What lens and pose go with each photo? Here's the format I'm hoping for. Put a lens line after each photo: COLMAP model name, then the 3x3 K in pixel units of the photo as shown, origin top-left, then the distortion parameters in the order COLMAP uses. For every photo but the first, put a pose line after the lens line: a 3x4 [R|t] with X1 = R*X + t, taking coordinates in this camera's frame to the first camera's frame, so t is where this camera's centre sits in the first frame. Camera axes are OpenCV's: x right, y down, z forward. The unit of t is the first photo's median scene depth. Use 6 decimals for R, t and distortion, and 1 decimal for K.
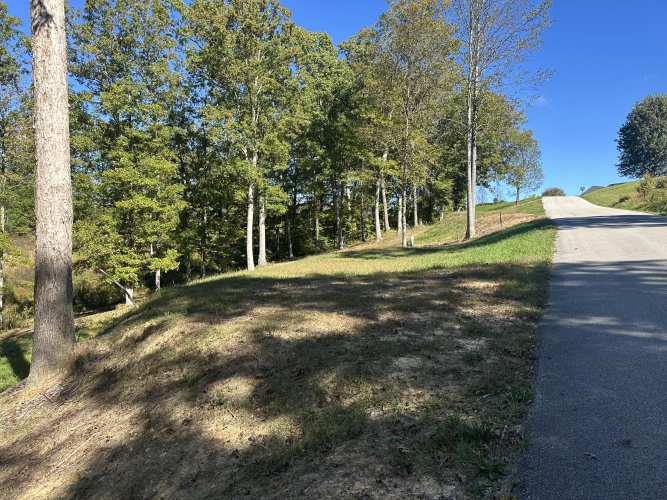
lens RADIAL K [[461.7, 0, 333.4], [0, 461.7, 245.5], [0, 0, 1]] dist [0.125811, -0.176923]
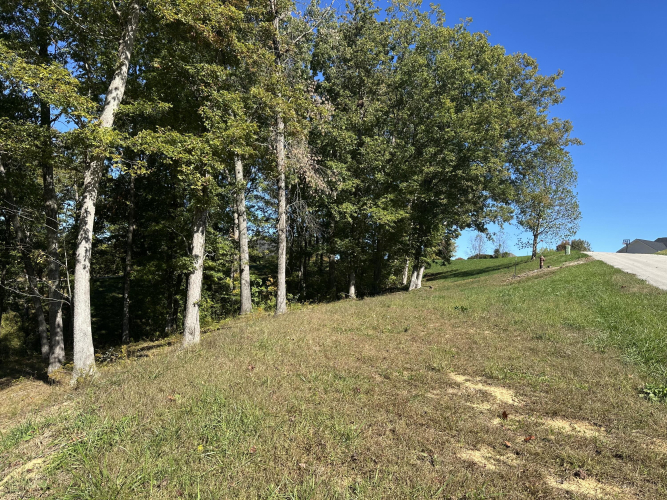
lens RADIAL K [[461.7, 0, 333.4], [0, 461.7, 245.5], [0, 0, 1]] dist [0.125811, -0.176923]
pose [[0.998719, 0.050365, -0.004923, 0.146762], [-0.050604, 0.994591, -0.090712, -0.043417], [0.000328, 0.090845, 0.995865, 0.419968]]
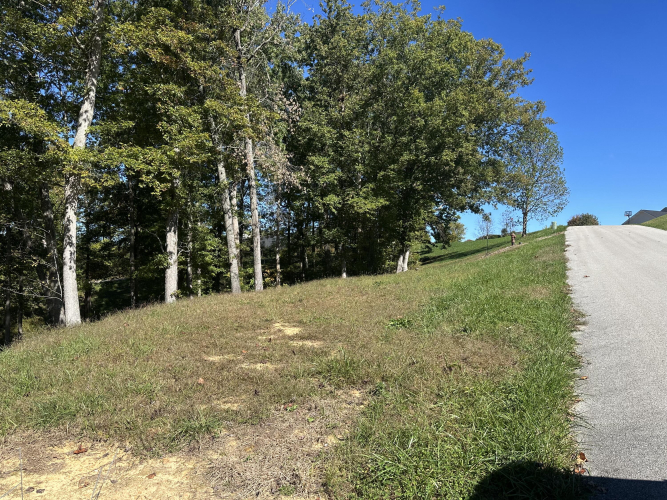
lens RADIAL K [[461.7, 0, 333.4], [0, 461.7, 245.5], [0, 0, 1]] dist [0.125811, -0.176923]
pose [[0.999192, -0.011203, -0.038592, 0.172571], [0.008507, 0.997556, -0.069348, -0.041470], [0.039275, 0.068964, 0.996846, 0.398319]]
